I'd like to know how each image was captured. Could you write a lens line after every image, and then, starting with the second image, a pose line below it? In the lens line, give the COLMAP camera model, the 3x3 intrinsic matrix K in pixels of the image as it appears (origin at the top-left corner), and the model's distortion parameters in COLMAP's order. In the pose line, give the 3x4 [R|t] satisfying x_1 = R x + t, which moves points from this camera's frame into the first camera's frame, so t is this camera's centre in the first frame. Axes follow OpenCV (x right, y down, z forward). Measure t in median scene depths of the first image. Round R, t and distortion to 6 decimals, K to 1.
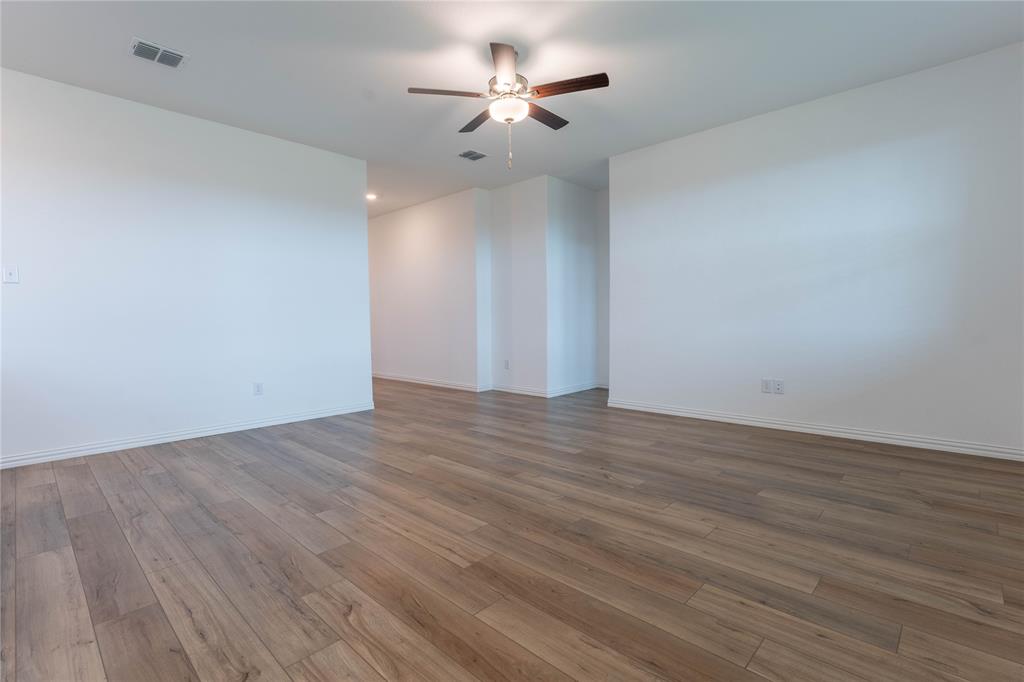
lens RADIAL K [[472.4, 0, 510.8], [0, 472.4, 350.2], [0, 0, 1]] dist [-0.002880, 0.001446]
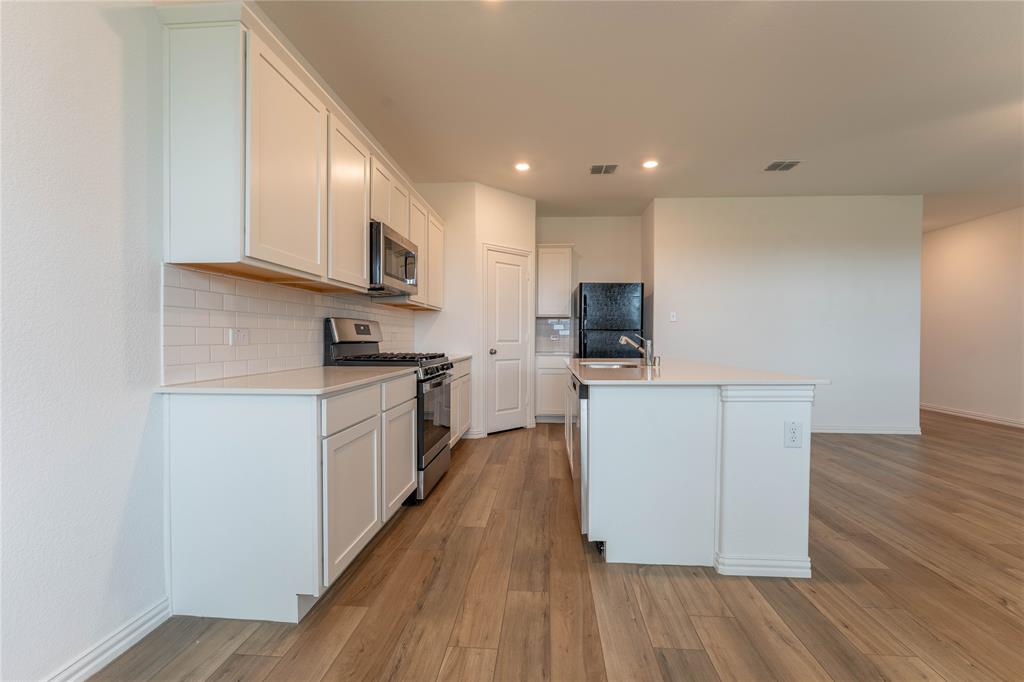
lens RADIAL K [[440.7, 0, 519.3], [0, 440.7, 338.5], [0, 0, 1]] dist [-0.001905, 0.000550]
pose [[0.643103, 0.017918, -0.765570, -0.236306], [-0.064585, 0.997433, -0.030909, 0.006874], [0.763051, 0.069322, 0.642610, -0.525703]]
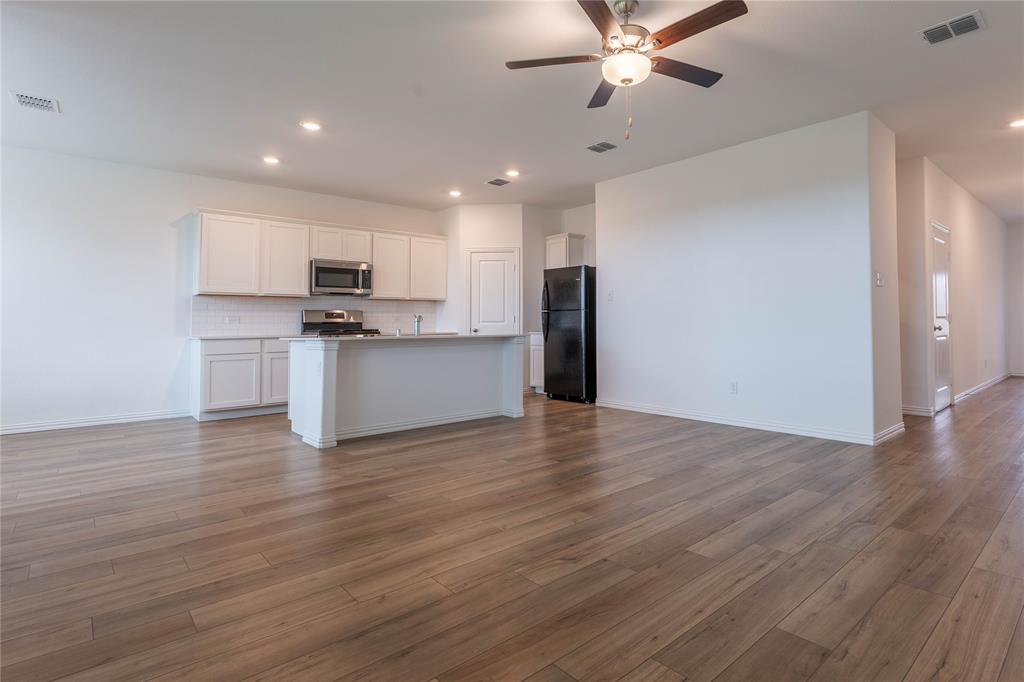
lens RADIAL K [[516.7, 0, 547.2], [0, 516.7, 302.4], [0, 0, 1]] dist [-0.000699, 0.000773]
pose [[-0.058960, -0.031408, -0.997766, 0.991379], [-0.056793, 0.997992, -0.028059, -0.077952], [0.996643, 0.055012, -0.060626, 1.043160]]
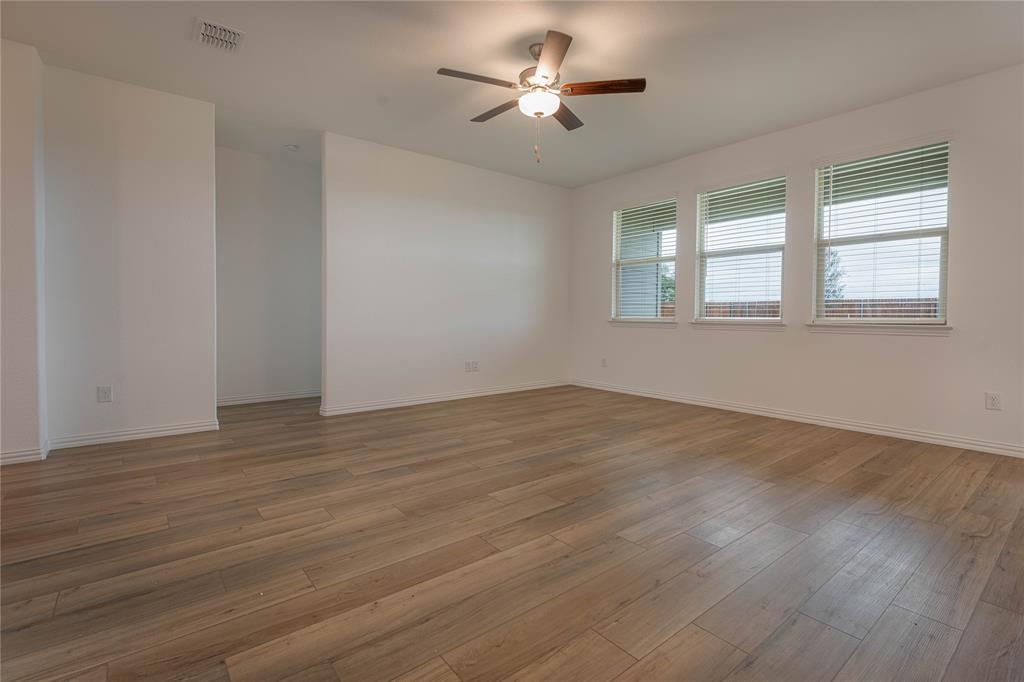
lens RADIAL K [[472.4, 0, 492.2], [0, 472.4, 323.3], [0, 0, 1]] dist [-0.002880, 0.001446]
pose [[0.148951, -0.000311, 0.988845, -1.098852], [0.058400, 0.998257, -0.008483, -0.042965], [-0.987119, 0.059012, 0.148710, 1.077207]]
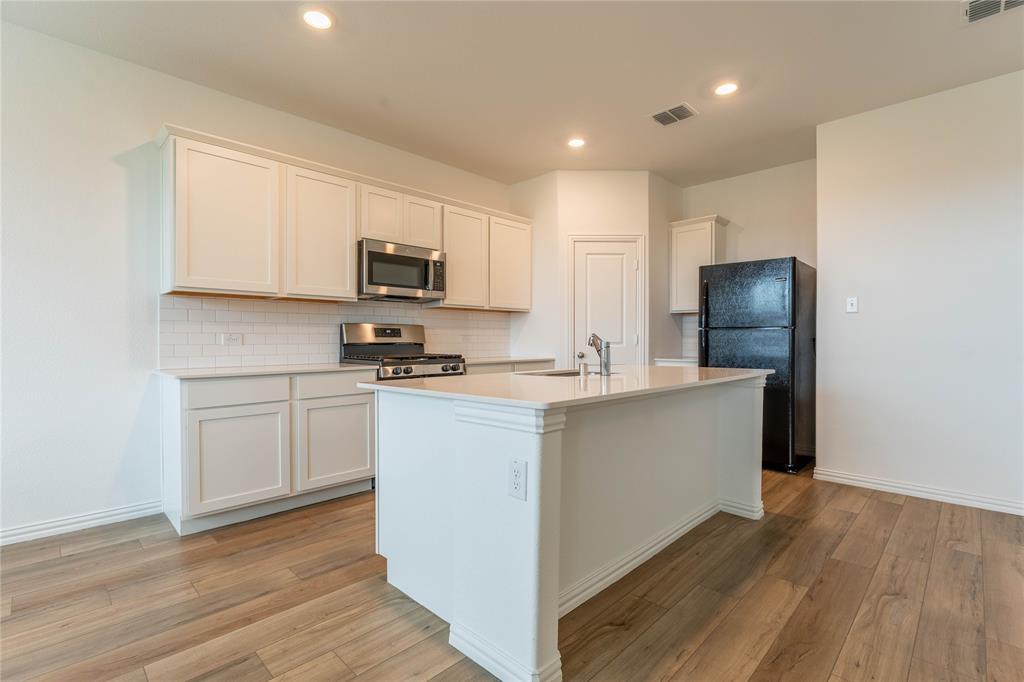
lens RADIAL K [[472.4, 0, 502.9], [0, 472.4, 341.0], [0, 0, 1]] dist [-0.002880, 0.001446]
pose [[-0.019966, 0.016189, -0.999670, 0.027850], [-0.067148, 0.997590, 0.017496, -0.049328], [0.997543, 0.067475, -0.018831, 0.273665]]
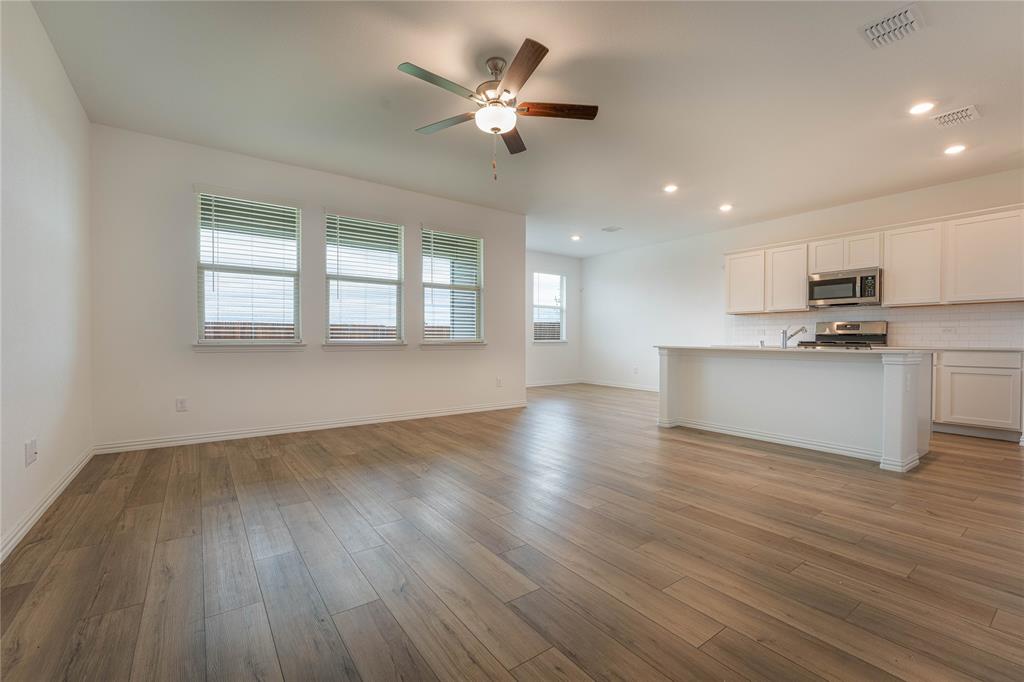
lens RADIAL K [[440.7, 0, 533.7], [0, 440.7, 343.2], [0, 0, 1]] dist [-0.001905, 0.000550]
pose [[-0.989791, 0.009152, 0.142232, -0.229626], [0.019713, 0.997135, 0.073024, -0.129461], [-0.141156, 0.075082, -0.987136, 2.116420]]
